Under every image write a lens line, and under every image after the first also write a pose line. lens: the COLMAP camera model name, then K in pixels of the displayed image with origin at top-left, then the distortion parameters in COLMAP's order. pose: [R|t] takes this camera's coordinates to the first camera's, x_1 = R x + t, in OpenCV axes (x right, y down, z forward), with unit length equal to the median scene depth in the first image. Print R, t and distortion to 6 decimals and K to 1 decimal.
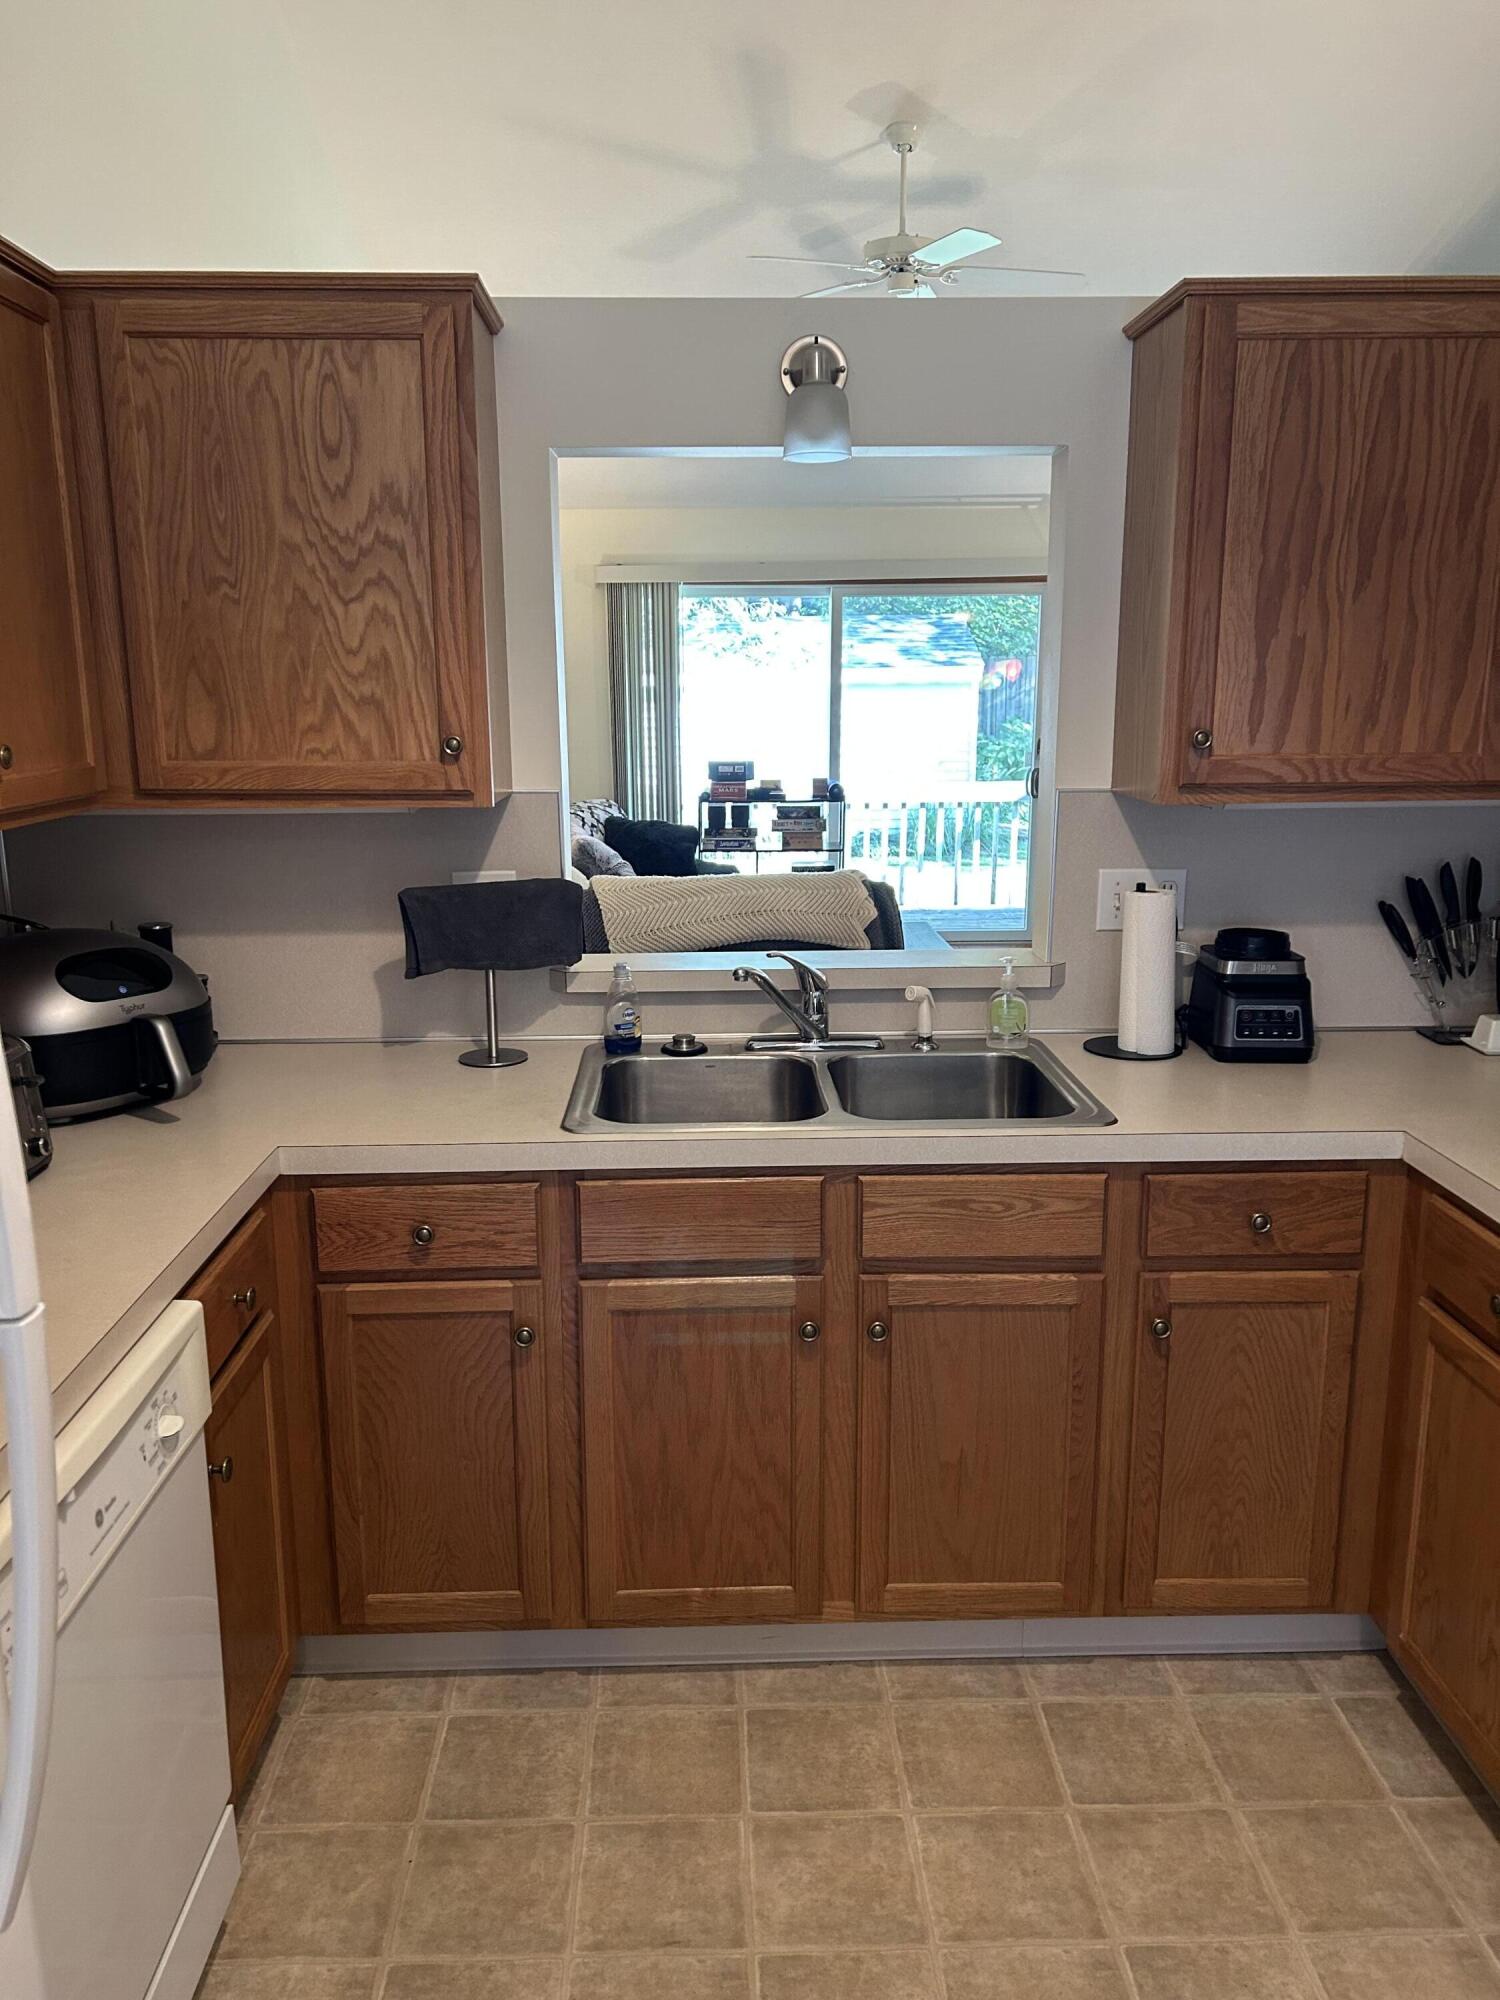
lens RADIAL K [[1479.1, 0, 727.8], [0, 1479.1, 1006.5], [0, 0, 1]] dist [0.050825, -0.047539]
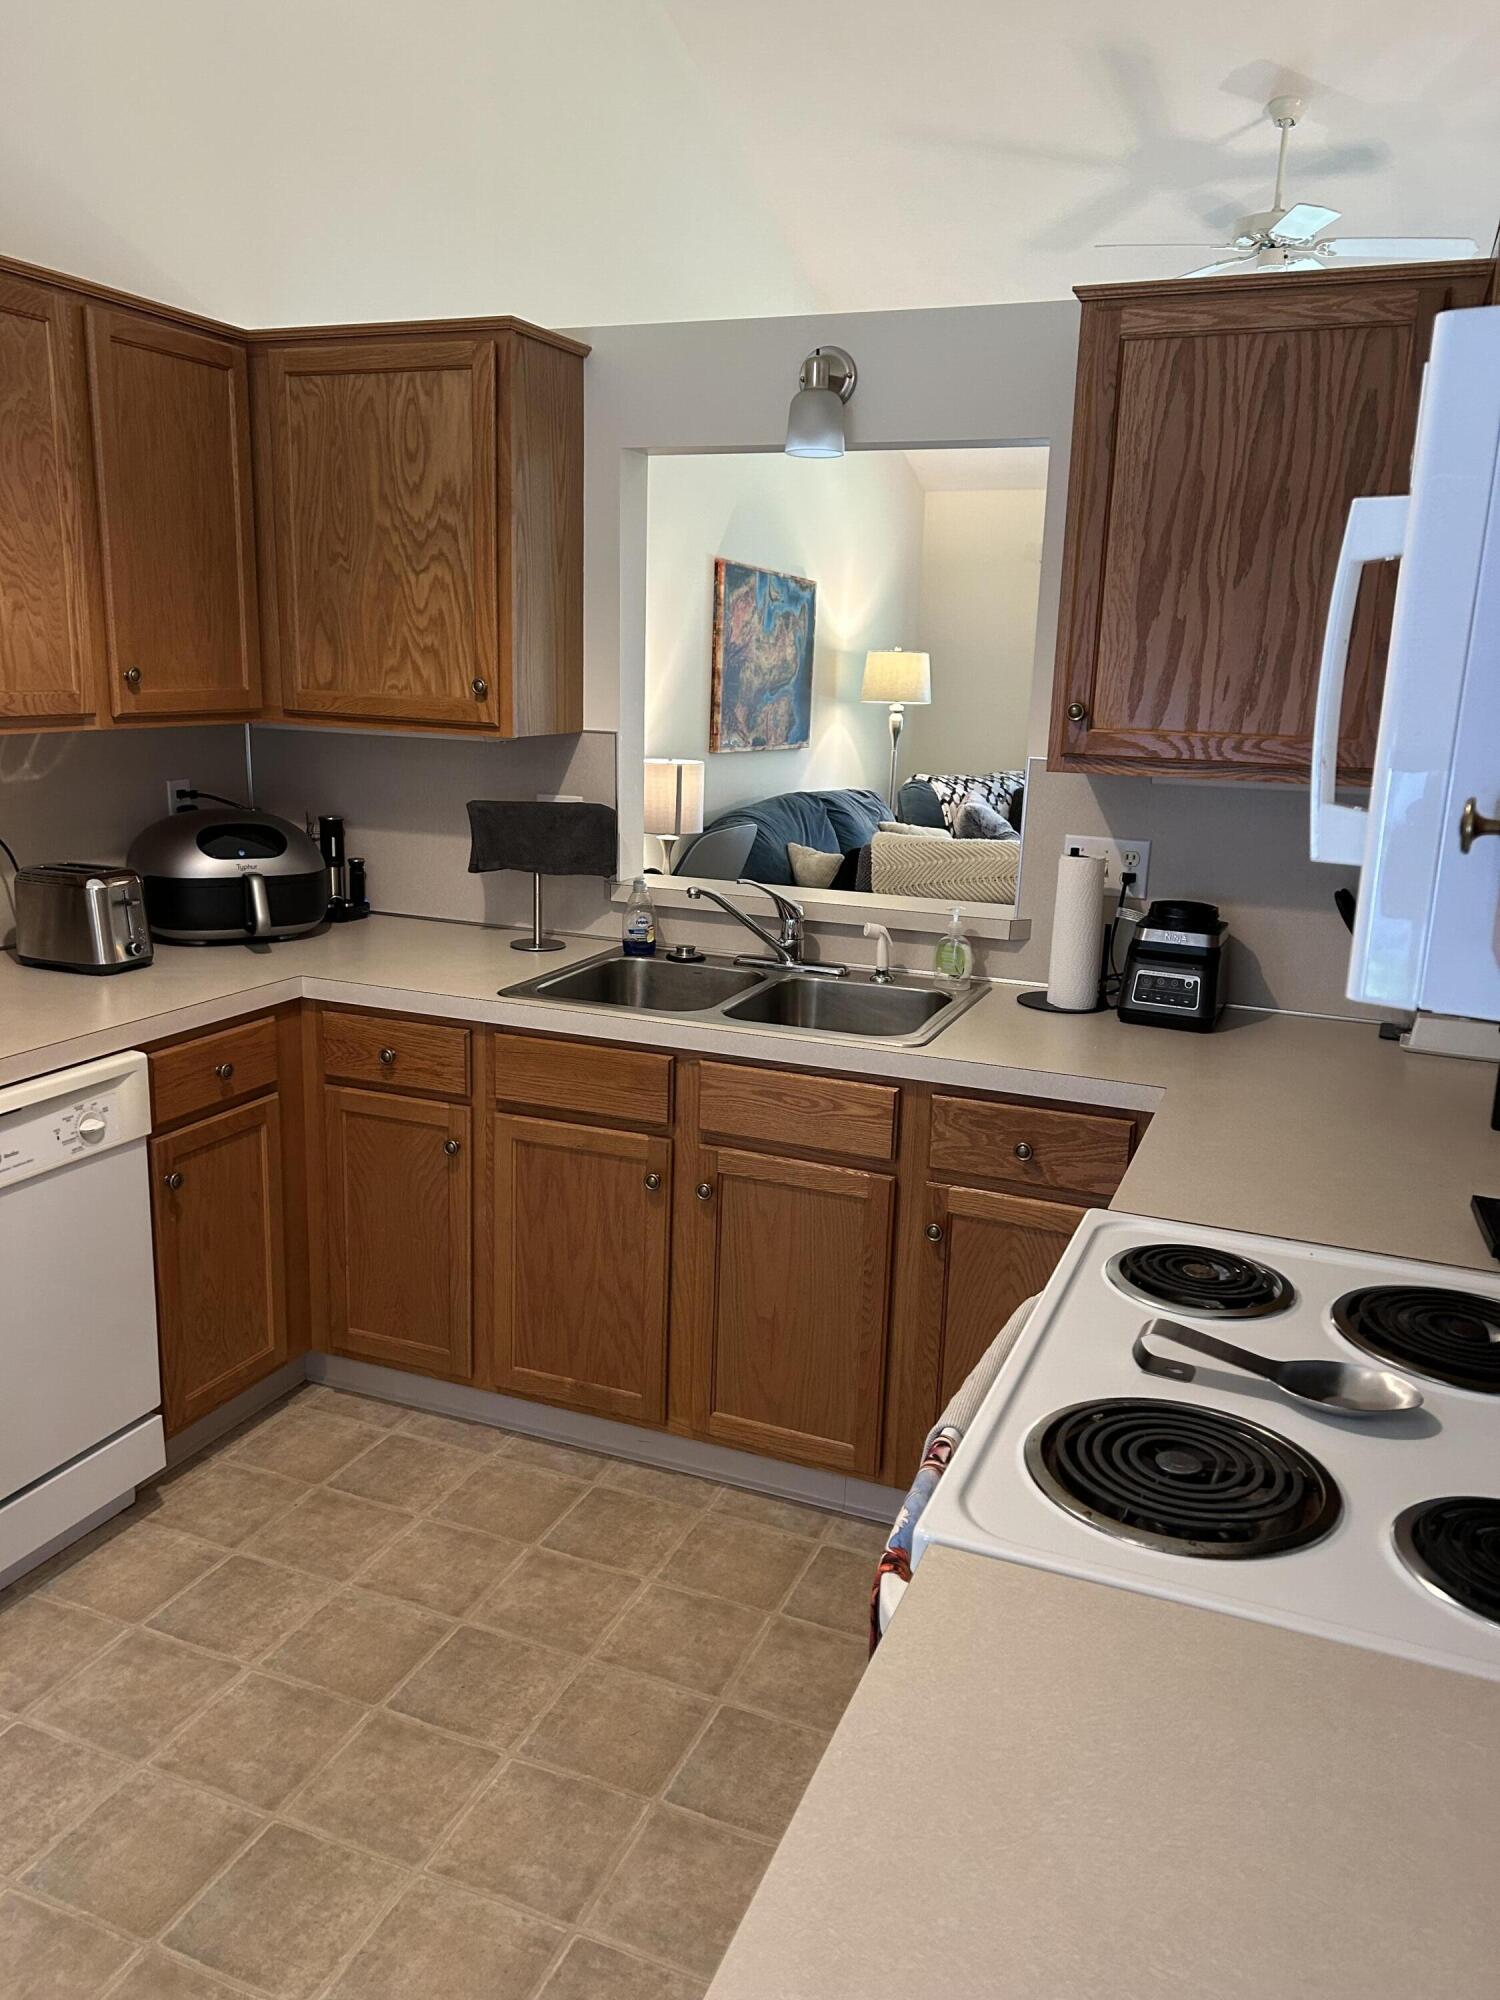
lens RADIAL K [[1489.4, 0, 750.0], [0, 1489.4, 1000.0], [0, 0, 1]] dist [0.080472, -0.117680]
pose [[0.915673, 0.122960, -0.382654, 0.560640], [-0.119845, 0.992275, 0.032069, 0.022057], [0.383641, 0.016495, 0.923335, -0.095498]]
